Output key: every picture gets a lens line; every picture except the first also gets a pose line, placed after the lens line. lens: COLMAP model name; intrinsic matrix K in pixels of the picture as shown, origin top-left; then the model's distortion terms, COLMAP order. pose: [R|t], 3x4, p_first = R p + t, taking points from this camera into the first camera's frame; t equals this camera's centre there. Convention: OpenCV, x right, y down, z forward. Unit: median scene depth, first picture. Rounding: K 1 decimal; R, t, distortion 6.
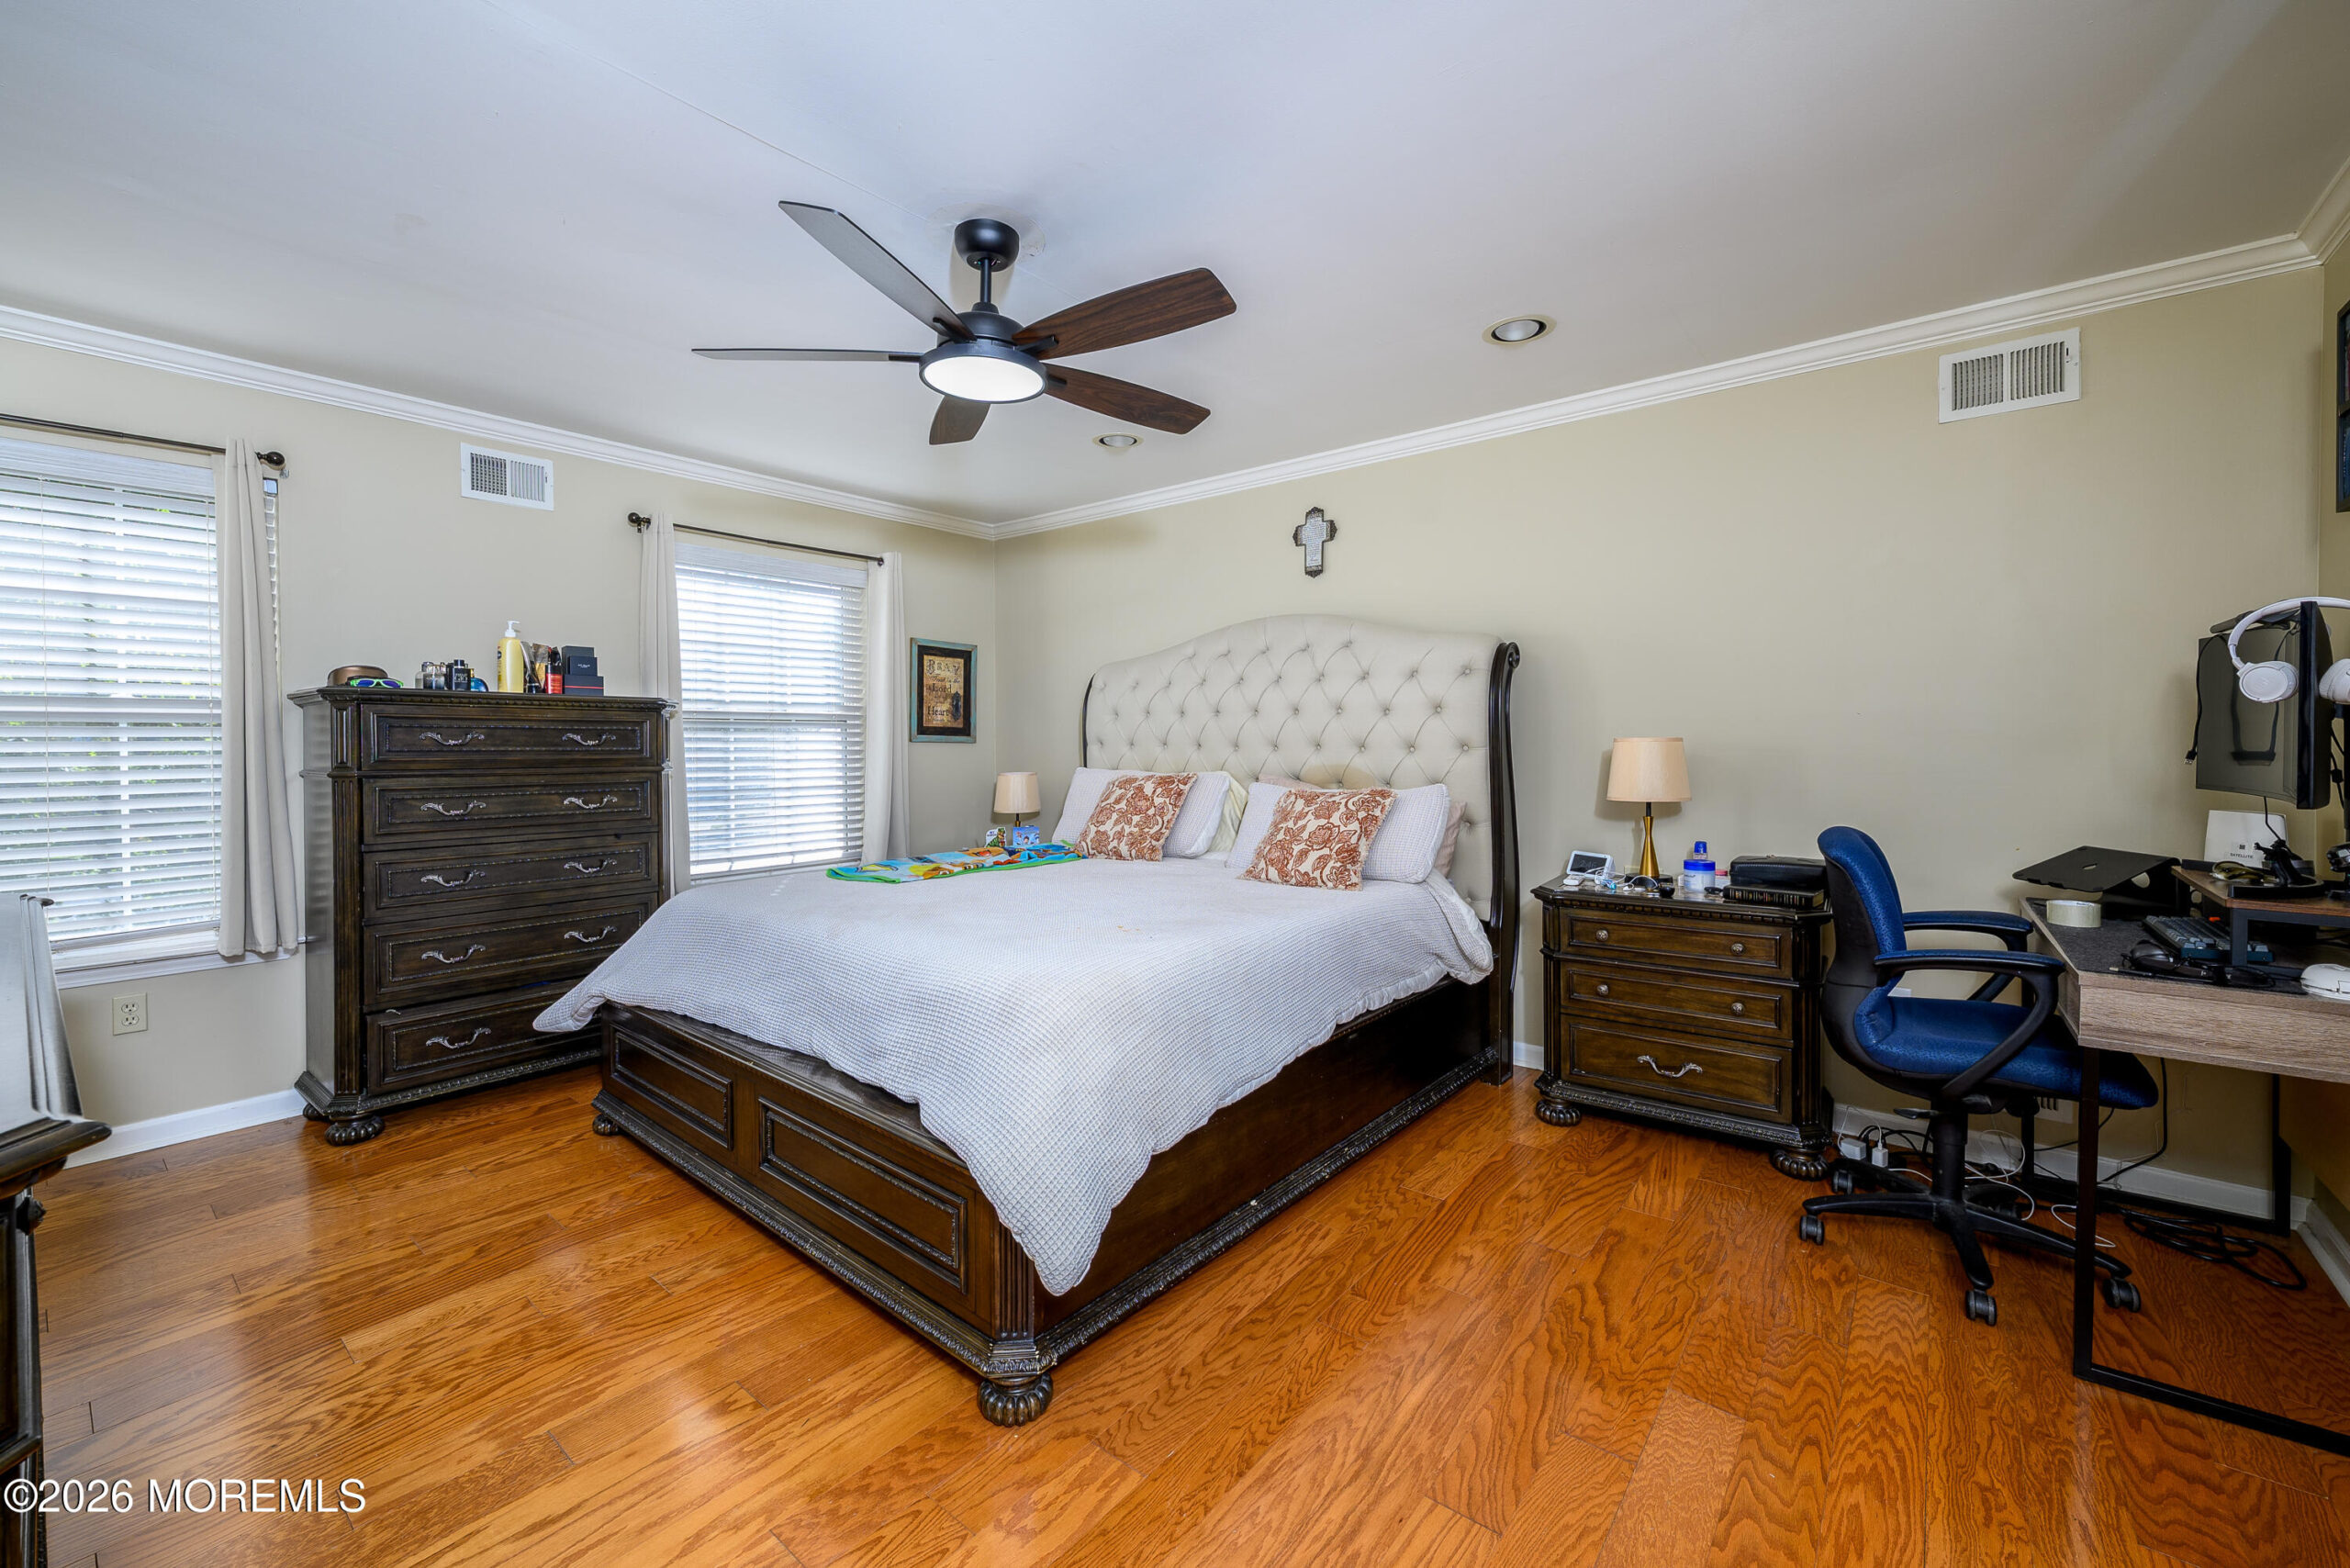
lens RADIAL K [[944.6, 0, 1176.6], [0, 944.6, 739.9], [0, 0, 1]] dist [-0.003017, -0.000166]
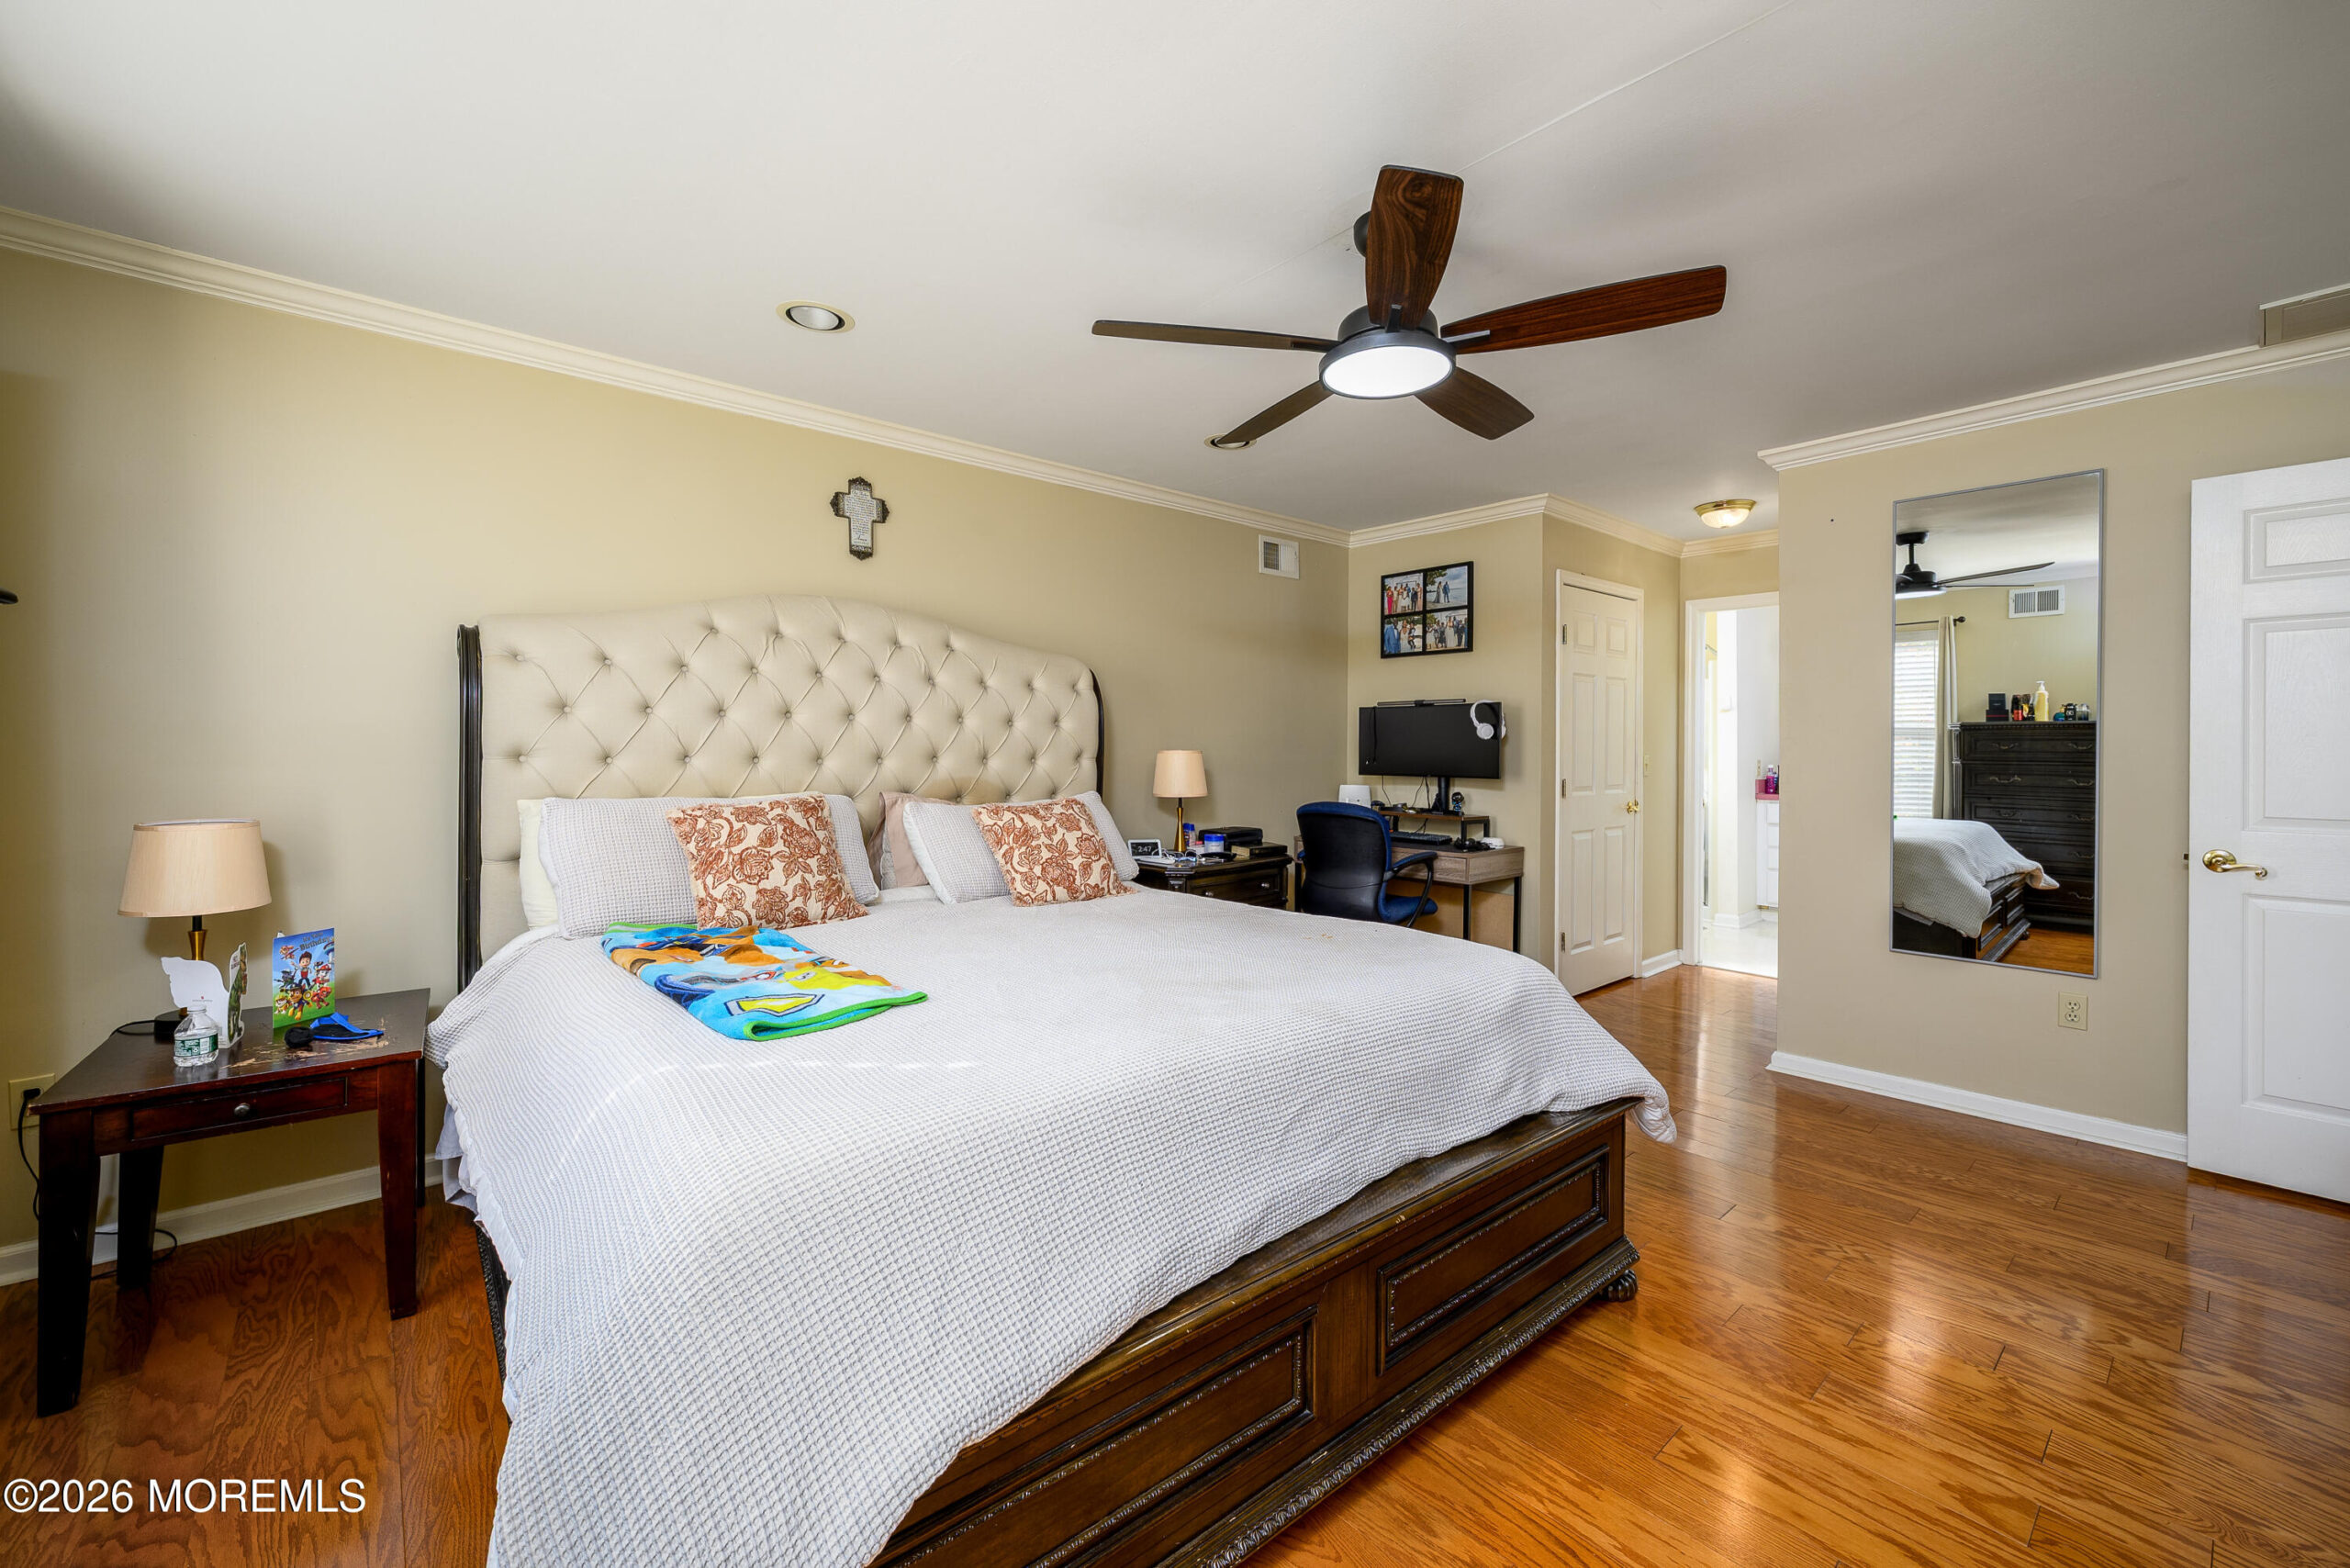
lens RADIAL K [[944.6, 0, 1176.6], [0, 944.6, 739.9], [0, 0, 1]] dist [-0.003017, -0.000166]
pose [[0.163918, 0.015416, 0.986354, -0.682744], [-0.003111, 0.999881, -0.015110, 0.002229], [-0.986469, -0.000591, 0.163946, 0.616108]]
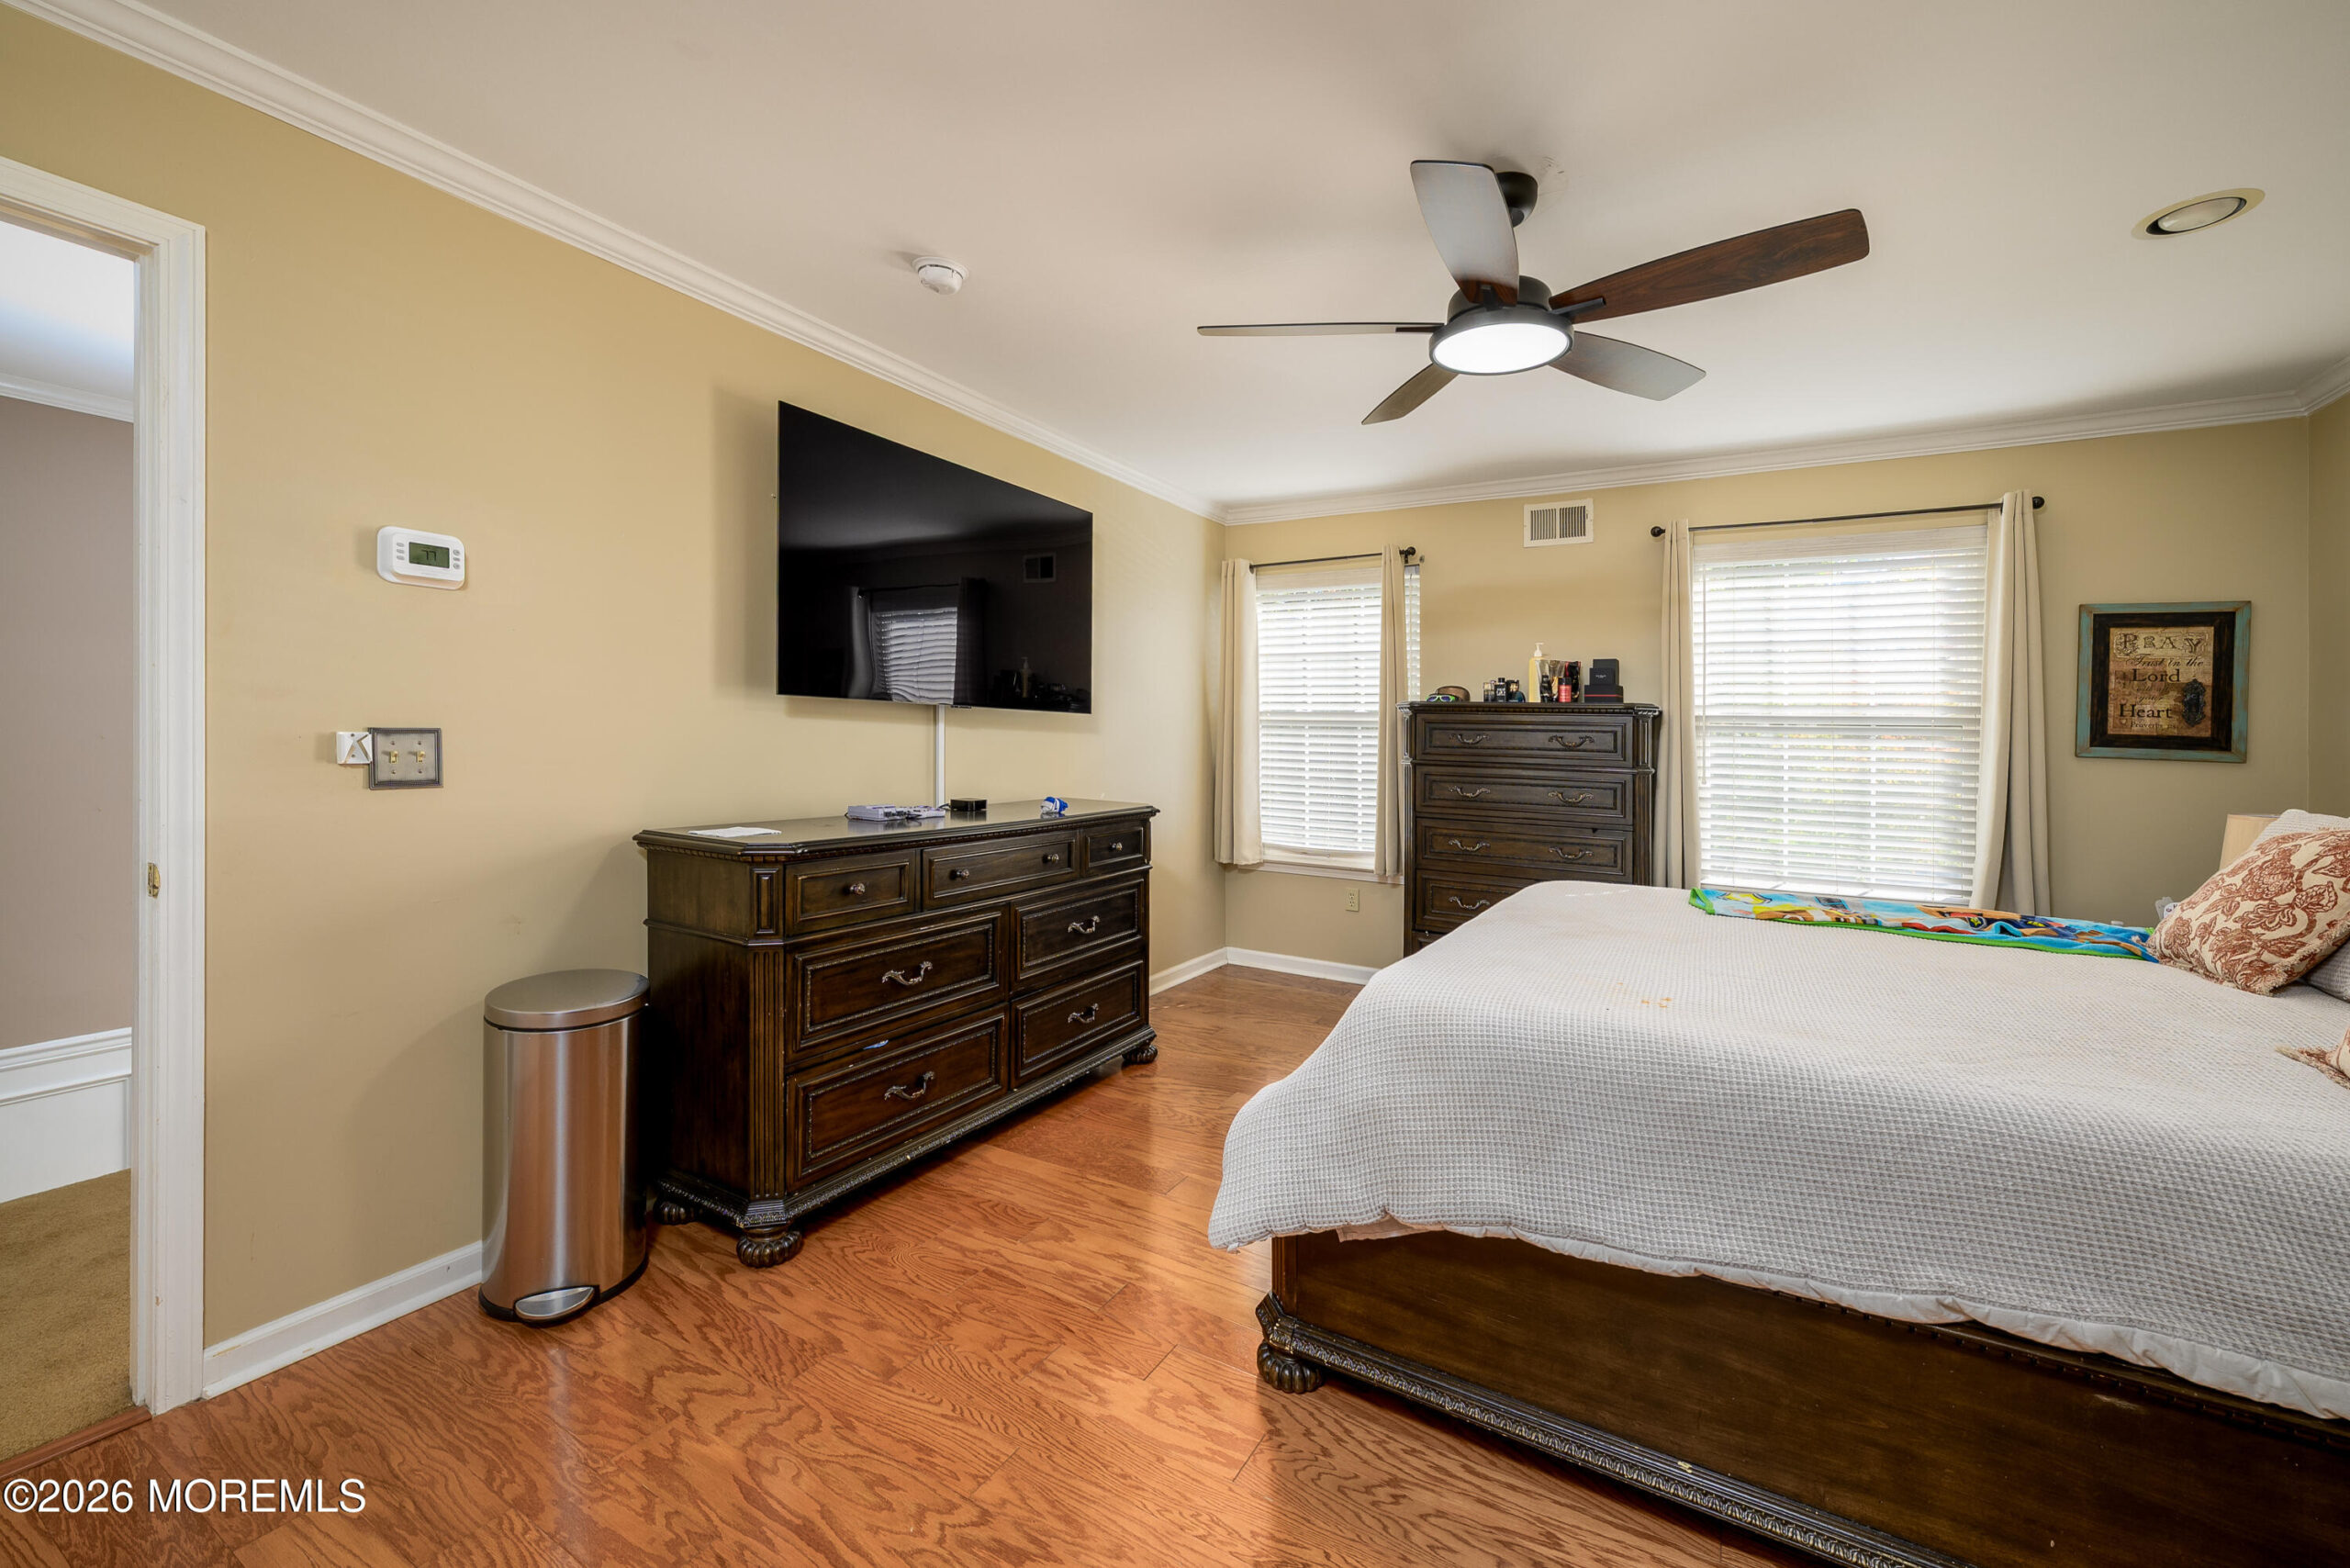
lens RADIAL K [[944.6, 0, 1176.6], [0, 944.6, 739.9], [0, 0, 1]] dist [-0.003017, -0.000166]
pose [[0.159521, 0.012226, -0.987119, 0.379601], [-0.022834, 0.999701, 0.008692, -0.001318], [0.986930, 0.021153, 0.159752, 0.315587]]
